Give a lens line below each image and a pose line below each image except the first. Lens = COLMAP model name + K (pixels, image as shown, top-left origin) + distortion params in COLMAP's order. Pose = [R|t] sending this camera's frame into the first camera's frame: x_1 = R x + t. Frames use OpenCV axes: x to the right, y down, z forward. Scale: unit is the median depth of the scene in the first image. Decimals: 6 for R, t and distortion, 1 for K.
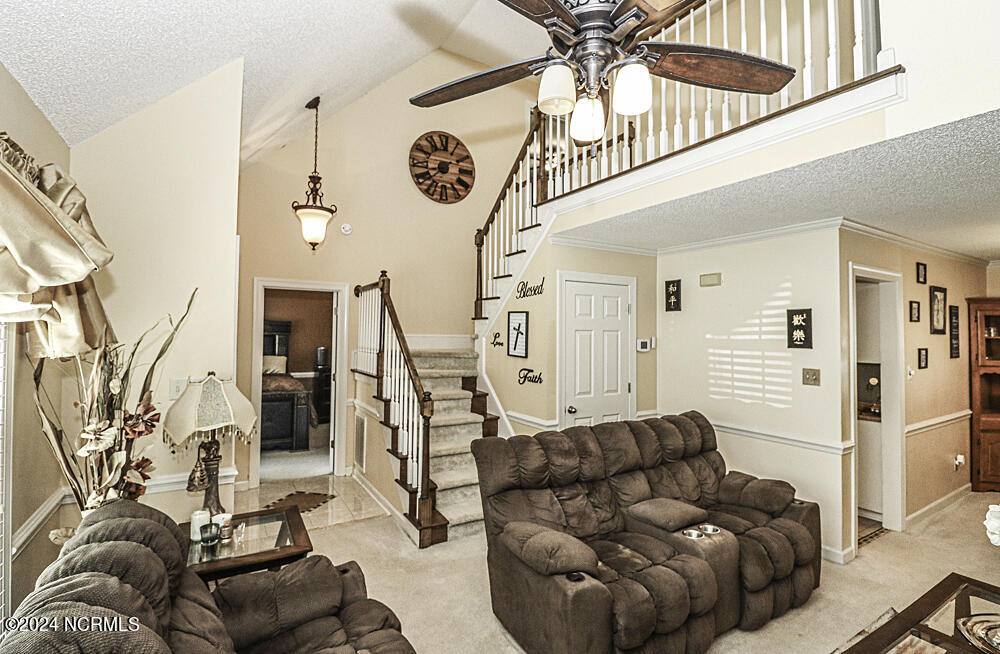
lens RADIAL K [[471.9, 0, 502.8], [0, 471.9, 316.0], [0, 0, 1]] dist [-0.011517, -0.005290]
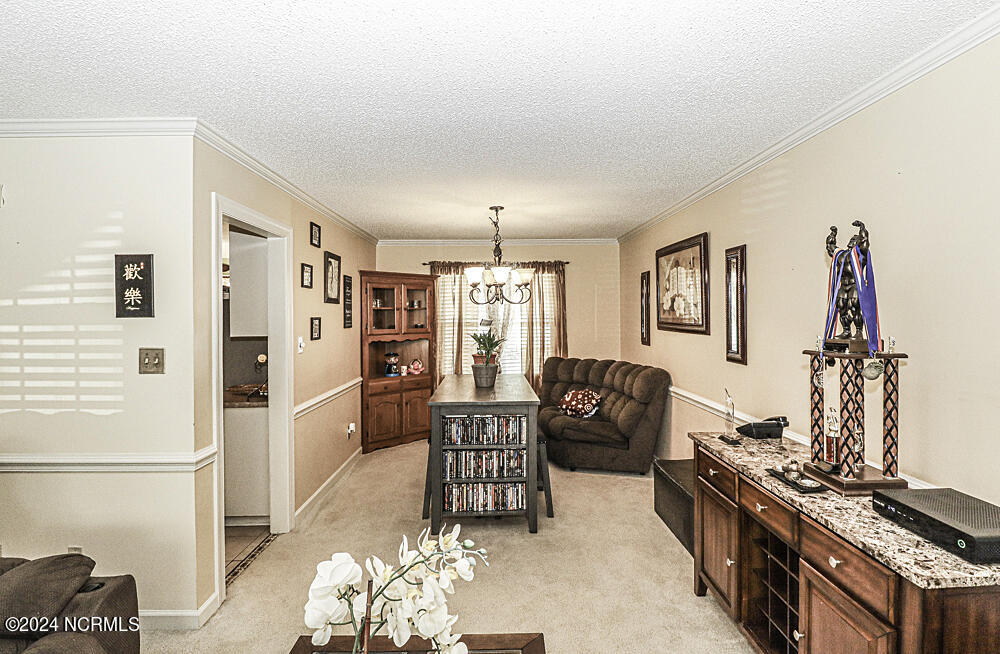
lens RADIAL K [[471.9, 0, 501.5], [0, 471.9, 317.3], [0, 0, 1]] dist [-0.011517, -0.005290]
pose [[0.506275, -0.015177, 0.862238, 0.299664], [-0.018003, 0.999441, 0.028162, 0.037337], [-0.862184, -0.029781, 0.505719, 0.227007]]
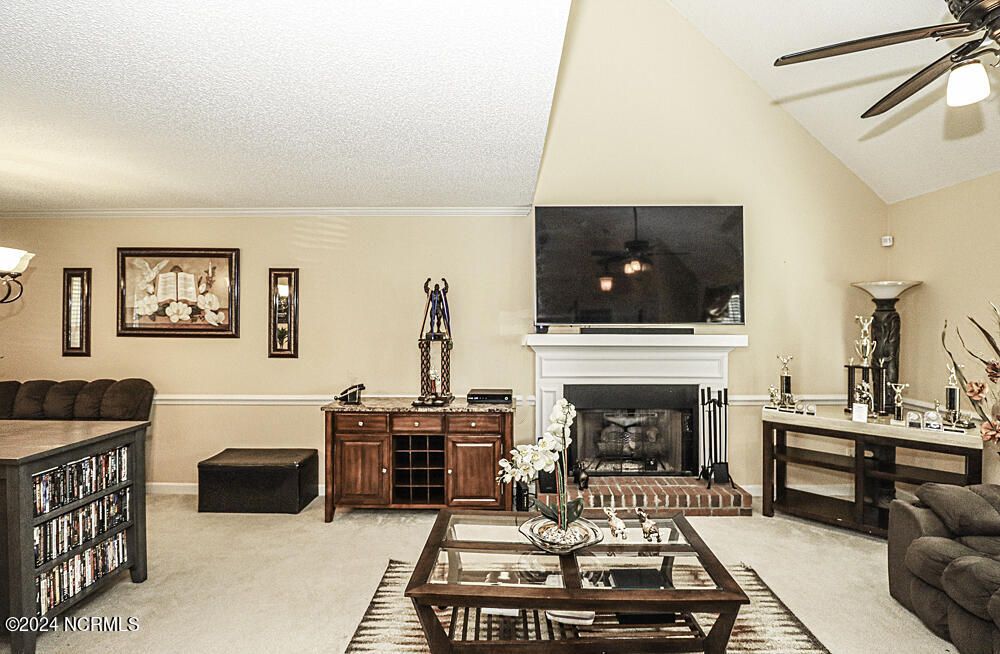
lens RADIAL K [[471.9, 0, 517.5], [0, 471.9, 322.3], [0, 0, 1]] dist [-0.011517, -0.005290]
pose [[-0.848209, -0.016264, 0.529412, 0.214403], [-0.028180, 0.999498, -0.014445, 0.051902], [-0.528912, -0.027171, -0.848242, 0.869889]]
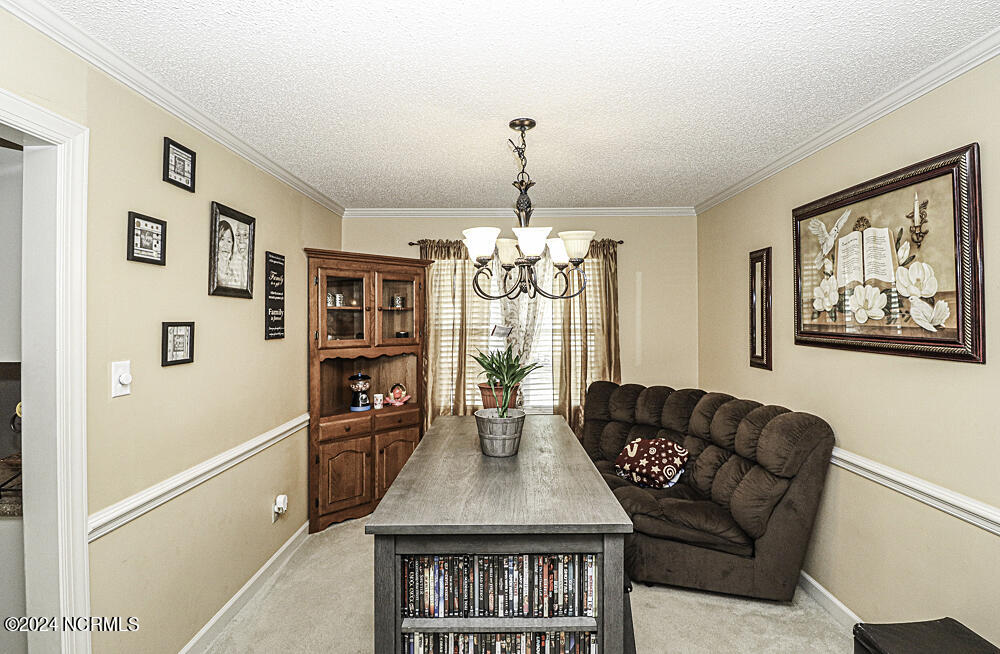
lens RADIAL K [[471.9, 0, 502.7], [0, 471.9, 314.1], [0, 0, 1]] dist [-0.011517, -0.005290]
pose [[0.528173, -0.001292, 0.849136, 0.689001], [-0.020918, 0.999676, 0.014532, 0.048333], [-0.848879, -0.025437, 0.527975, 0.477210]]
